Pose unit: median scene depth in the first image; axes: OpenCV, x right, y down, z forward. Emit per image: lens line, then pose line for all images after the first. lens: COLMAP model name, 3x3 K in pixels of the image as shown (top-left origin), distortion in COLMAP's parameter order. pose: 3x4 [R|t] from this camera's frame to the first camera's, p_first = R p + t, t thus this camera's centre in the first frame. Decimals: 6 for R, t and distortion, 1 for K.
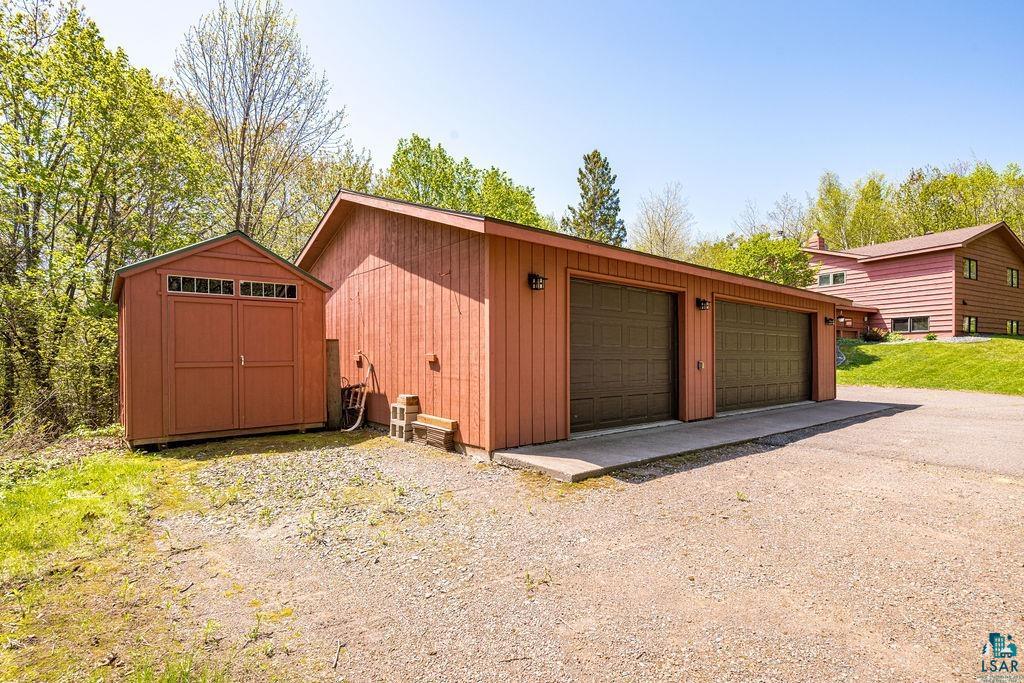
lens RADIAL K [[488.5, 0, 504.9], [0, 488.5, 344.4], [0, 0, 1]] dist [-0.016132, 0.006273]
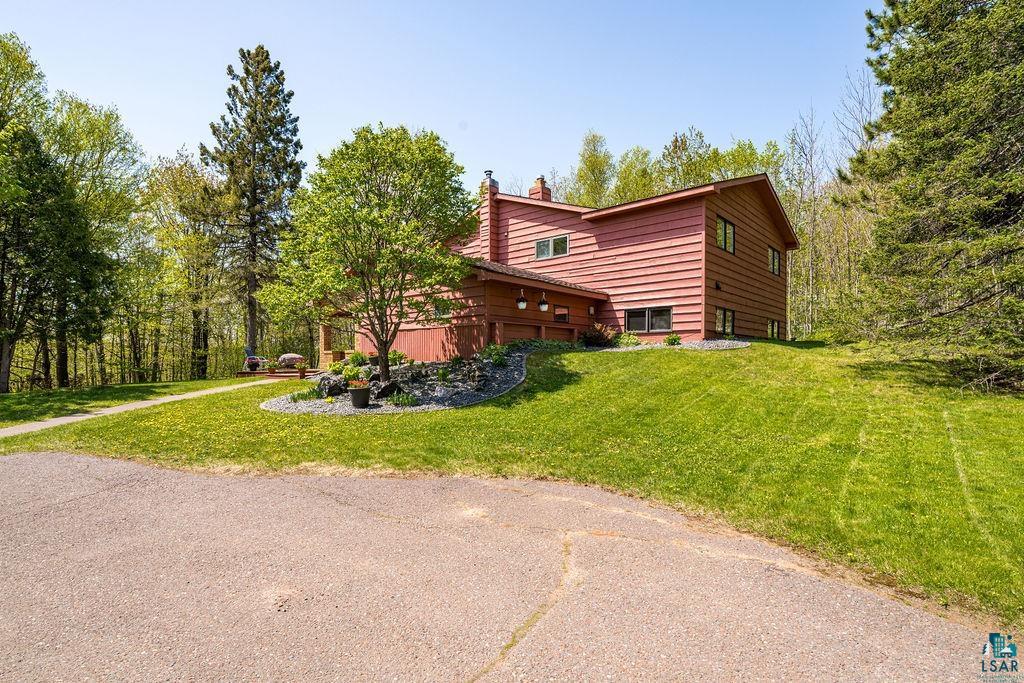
lens RADIAL K [[488.5, 0, 512.2], [0, 488.5, 349.0], [0, 0, 1]] dist [-0.016132, 0.006273]
pose [[0.945497, 0.006799, 0.325561, 0.465874], [-0.007610, 0.999970, 0.001218, -0.003036], [-0.325543, -0.003629, 0.945520, 0.462394]]
